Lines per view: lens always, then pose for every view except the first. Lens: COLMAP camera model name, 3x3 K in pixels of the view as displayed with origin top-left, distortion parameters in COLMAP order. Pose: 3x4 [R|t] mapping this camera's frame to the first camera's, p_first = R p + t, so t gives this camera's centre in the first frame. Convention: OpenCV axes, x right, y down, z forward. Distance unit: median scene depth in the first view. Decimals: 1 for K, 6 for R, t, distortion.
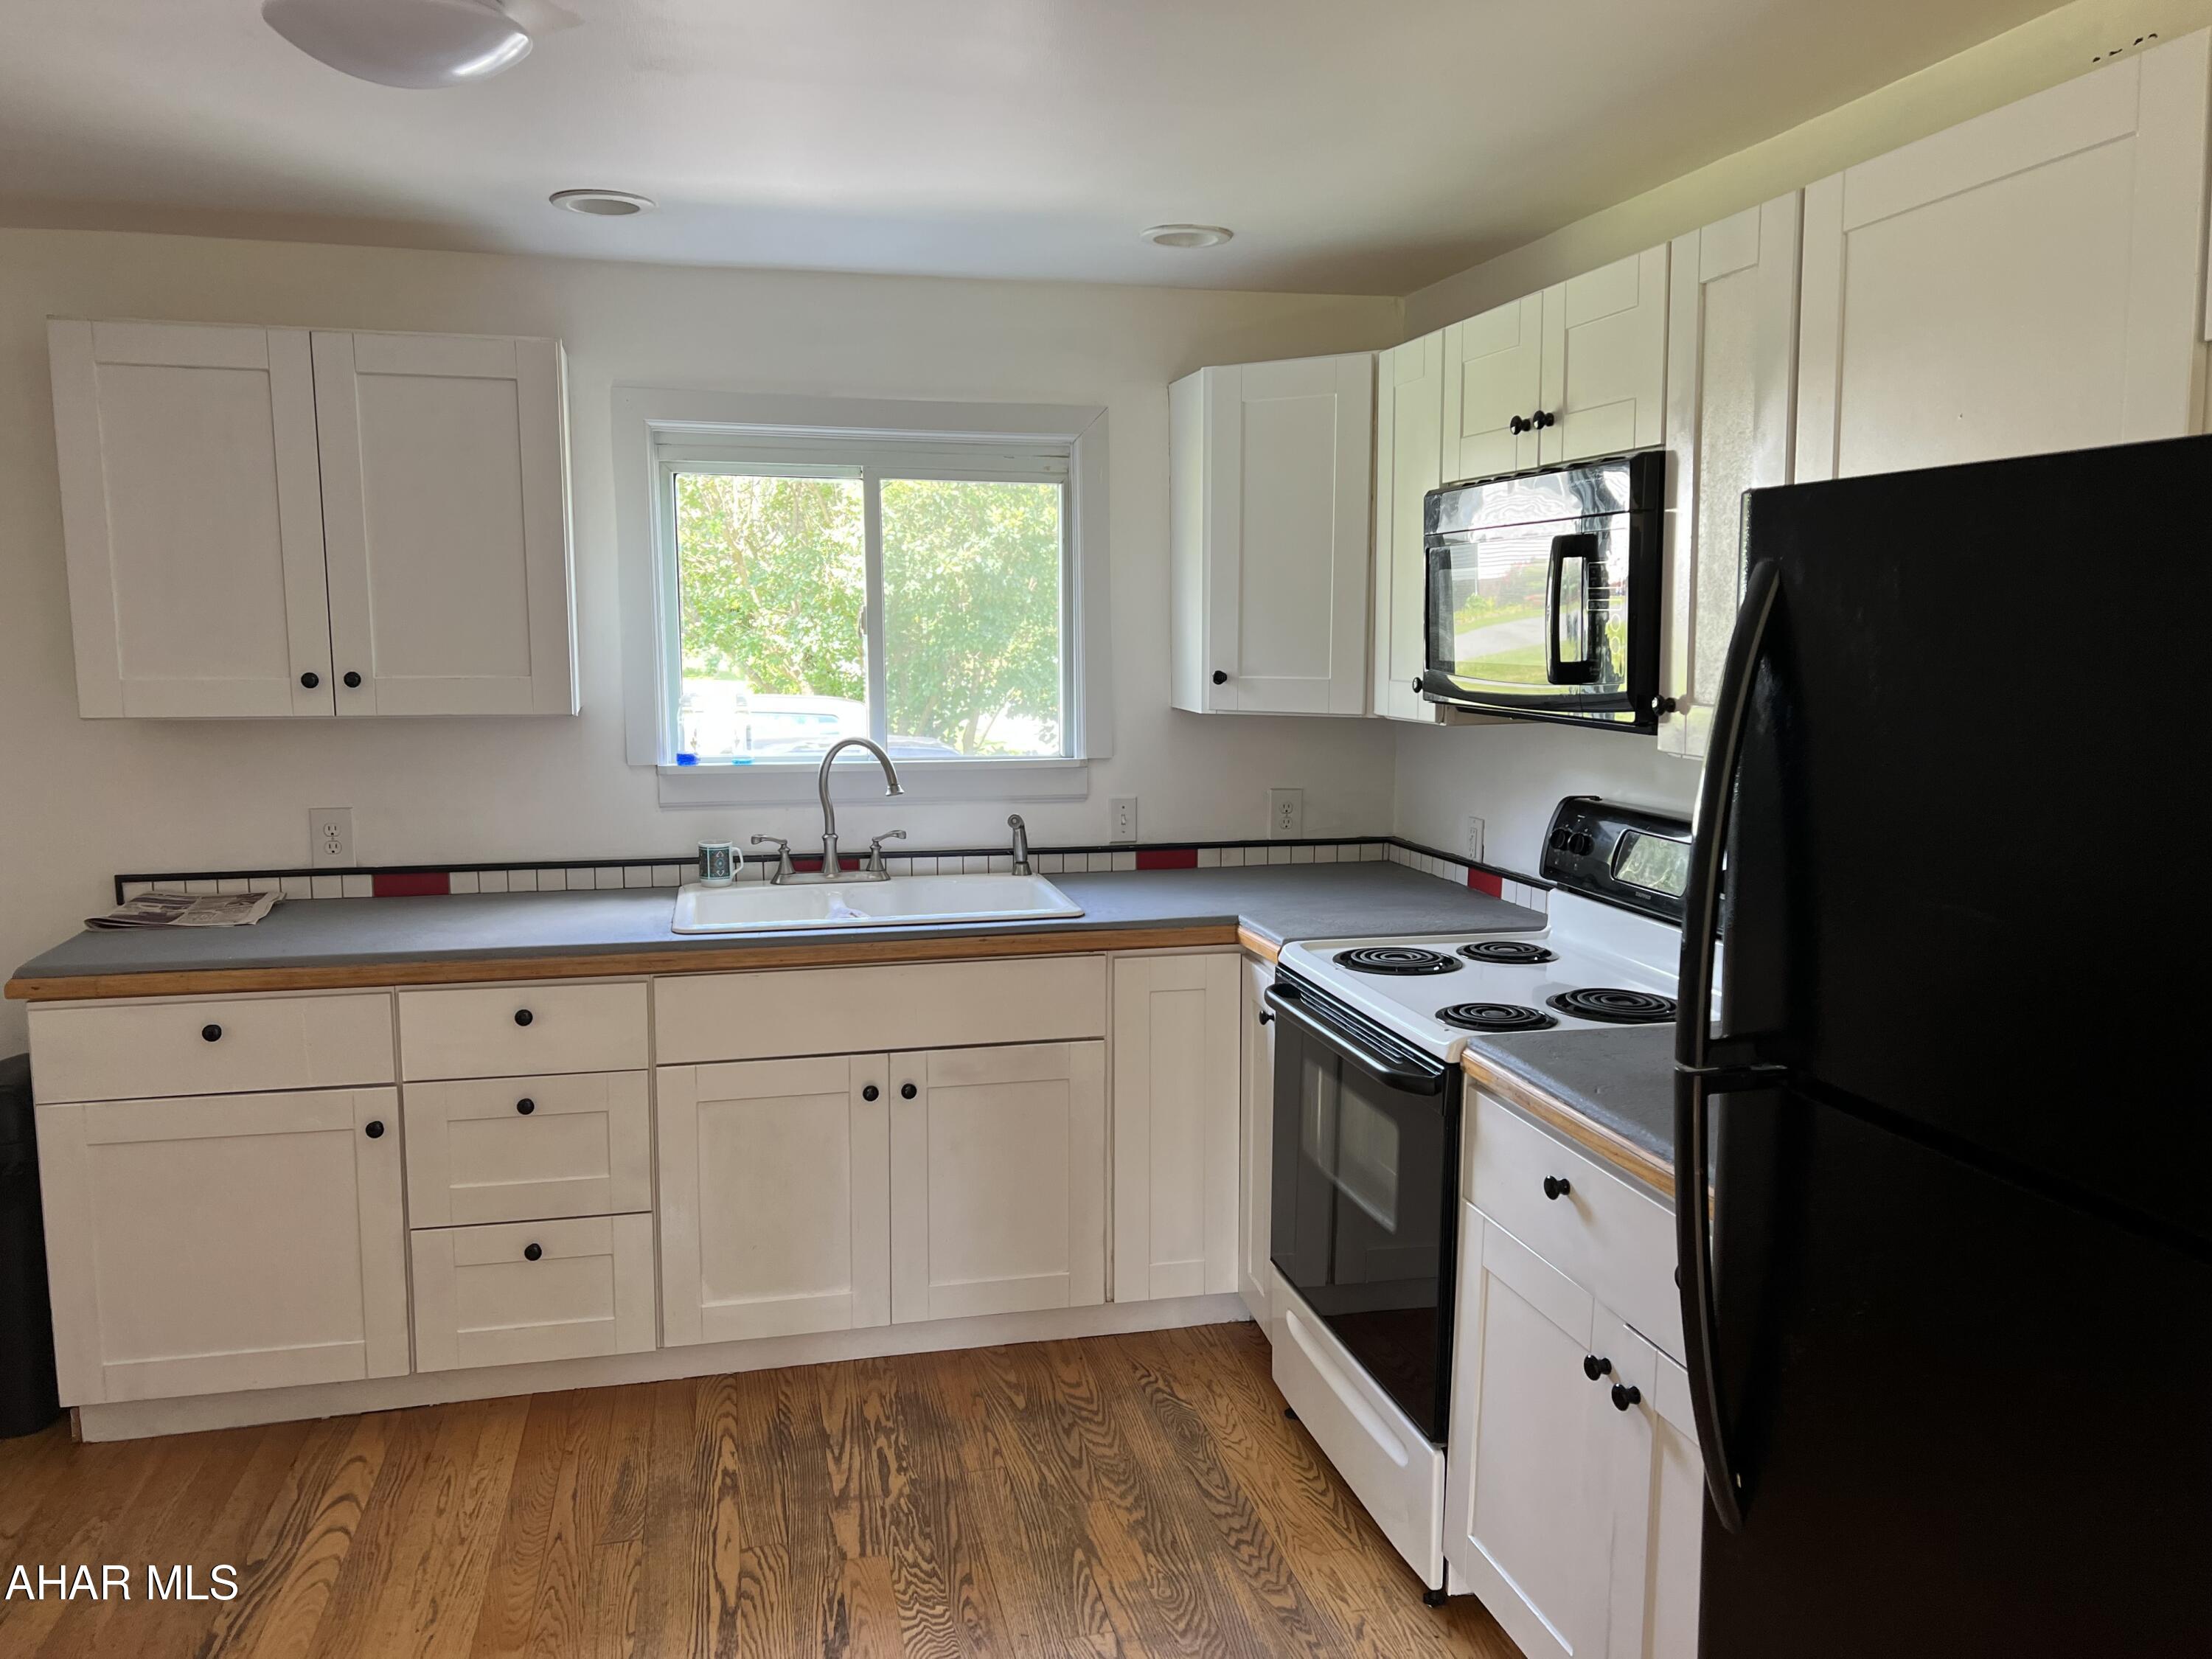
lens RADIAL K [[1680.8, 0, 1110.5], [0, 1680.8, 848.9], [0, 0, 1]] dist [0.045182, -0.044682]
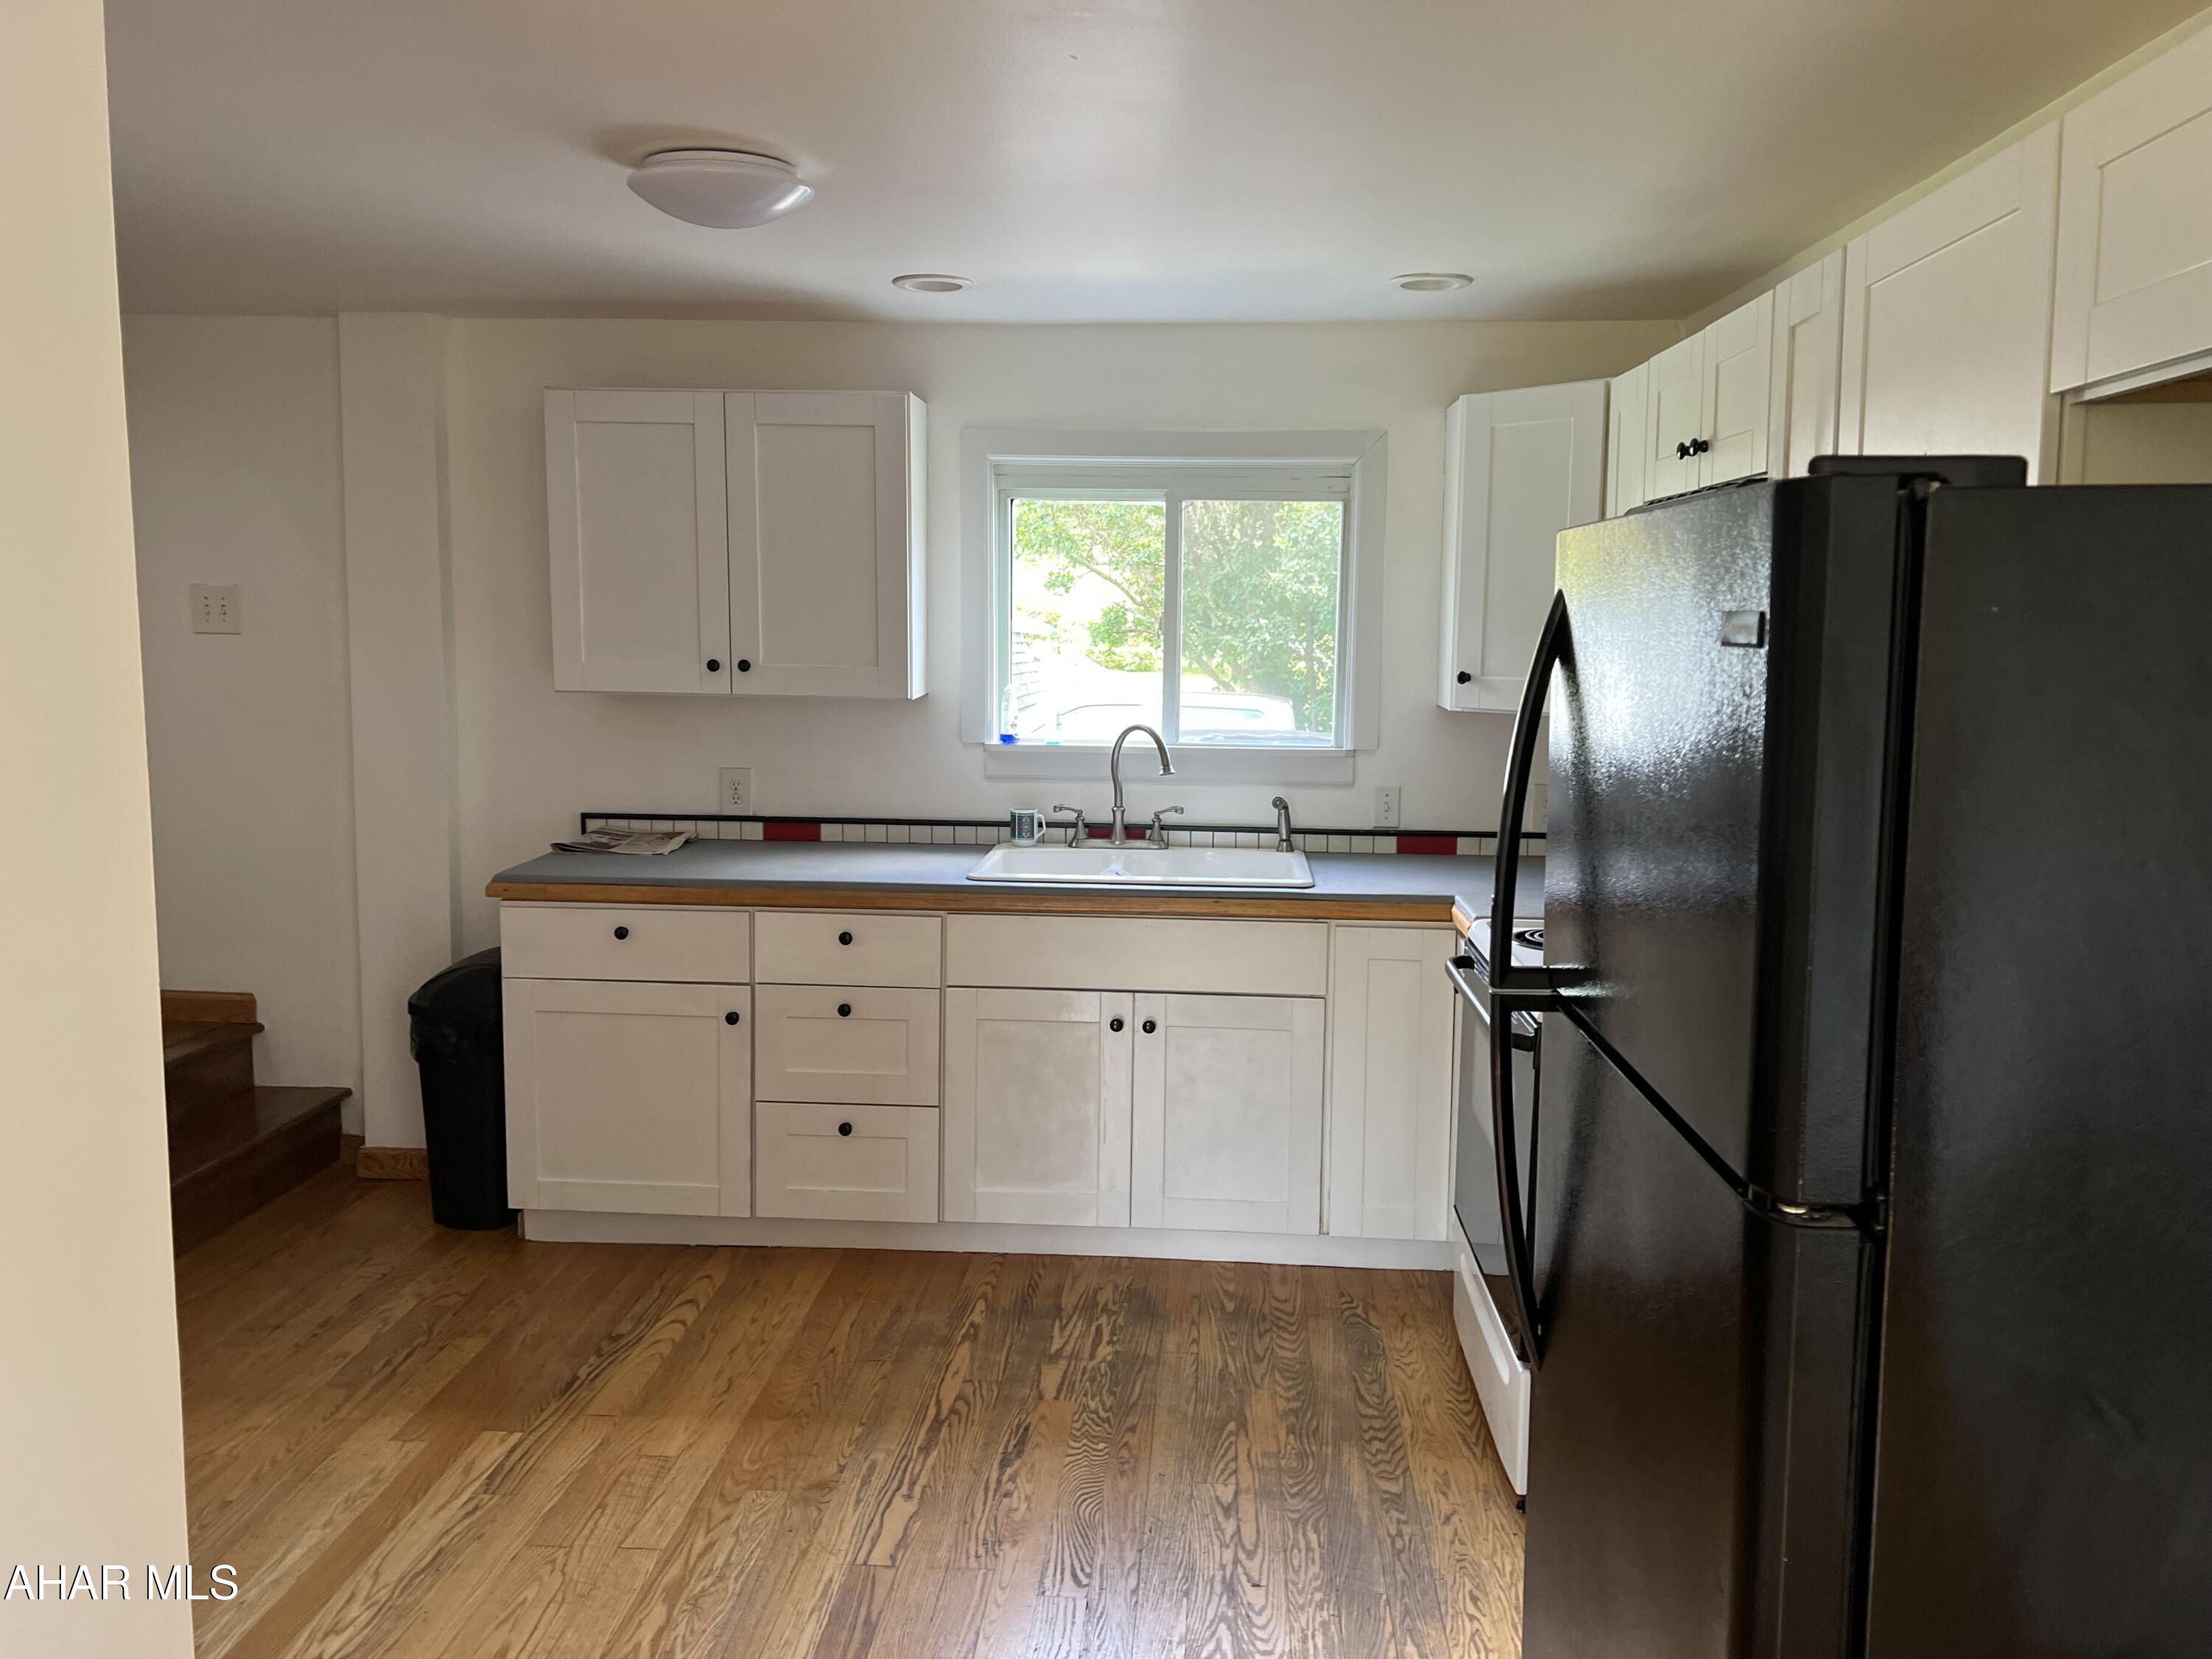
lens RADIAL K [[1667.4, 0, 1106.0], [0, 1667.4, 829.5], [0, 0, 1]] dist [0.131789, -0.345051]
pose [[0.955590, 0.048386, -0.290699, 0.182748], [-0.051669, 0.998658, -0.003623, 0.013131], [0.290134, 0.018482, 0.956808, -0.121582]]
